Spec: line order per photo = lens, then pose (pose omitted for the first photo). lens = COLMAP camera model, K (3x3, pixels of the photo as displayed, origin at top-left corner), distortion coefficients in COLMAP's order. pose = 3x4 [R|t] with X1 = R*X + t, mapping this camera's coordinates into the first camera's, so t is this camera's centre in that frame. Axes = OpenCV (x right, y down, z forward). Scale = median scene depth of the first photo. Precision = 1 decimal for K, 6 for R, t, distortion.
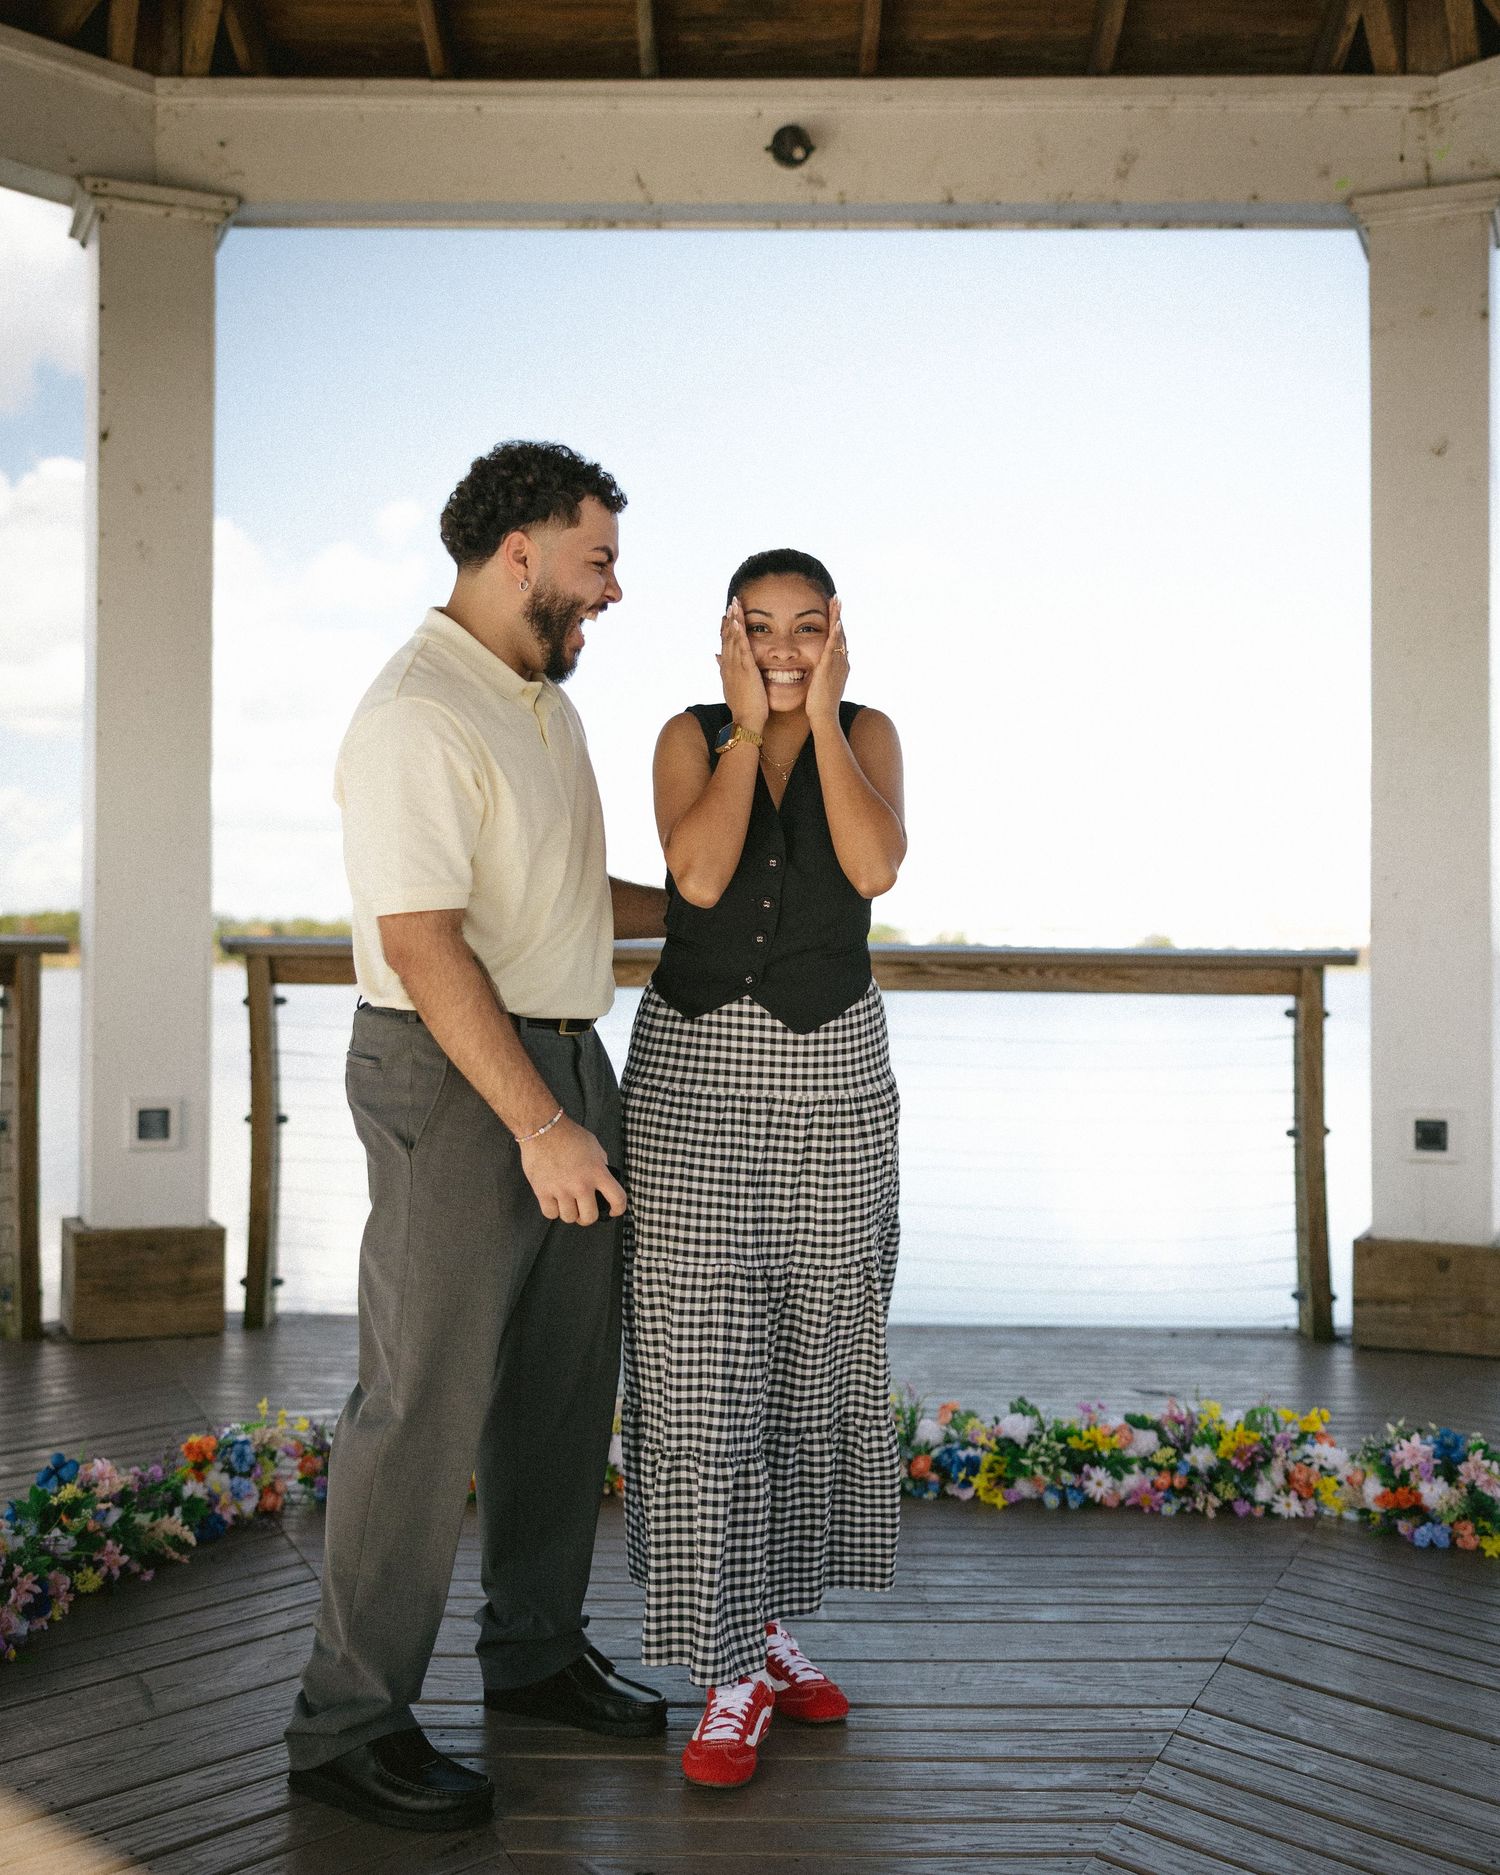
lens RADIAL K [[2064.3, 0, 707.3], [0, 2064.3, 905.7], [0, 0, 1]] dist [-0.008563, 0.005786]
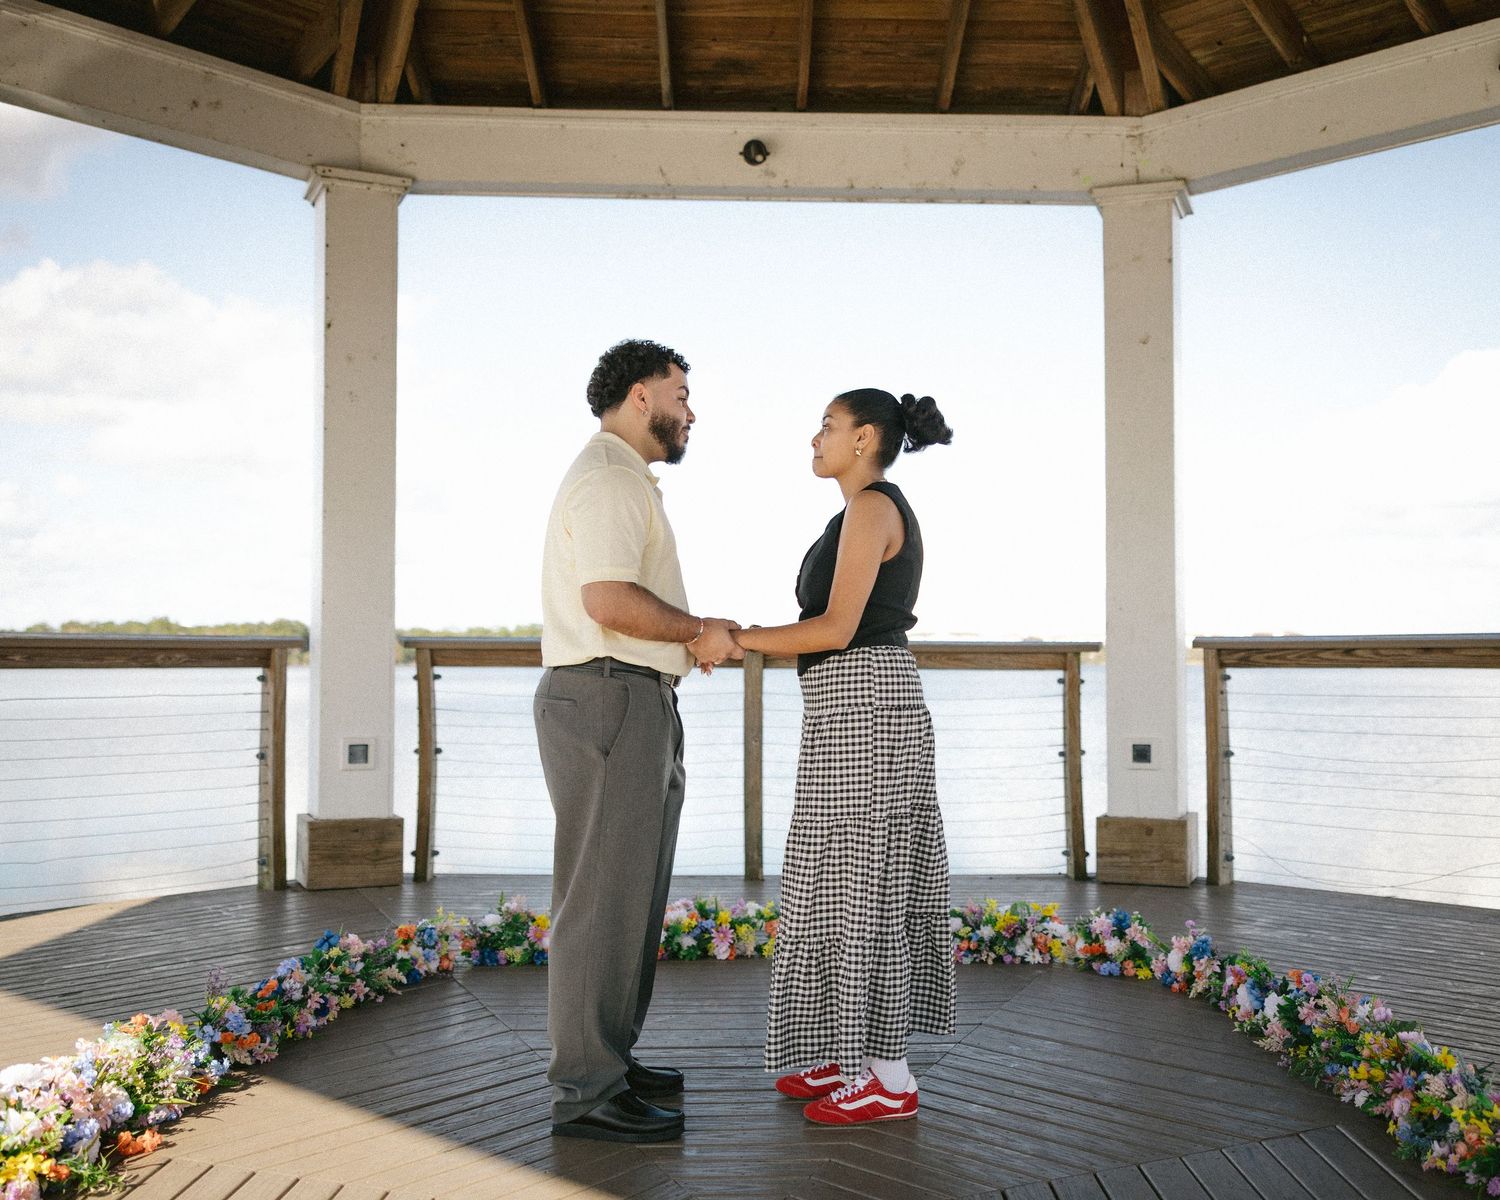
lens RADIAL K [[1460.6, 0, 807.3], [0, 1460.6, 588.9], [0, 0, 1]] dist [-0.010366, 0.021200]
pose [[0.997890, -0.002025, 0.064898, 0.009187], [0.003290, 0.999807, -0.019389, 0.001454], [-0.064847, 0.019561, 0.997703, -0.223907]]
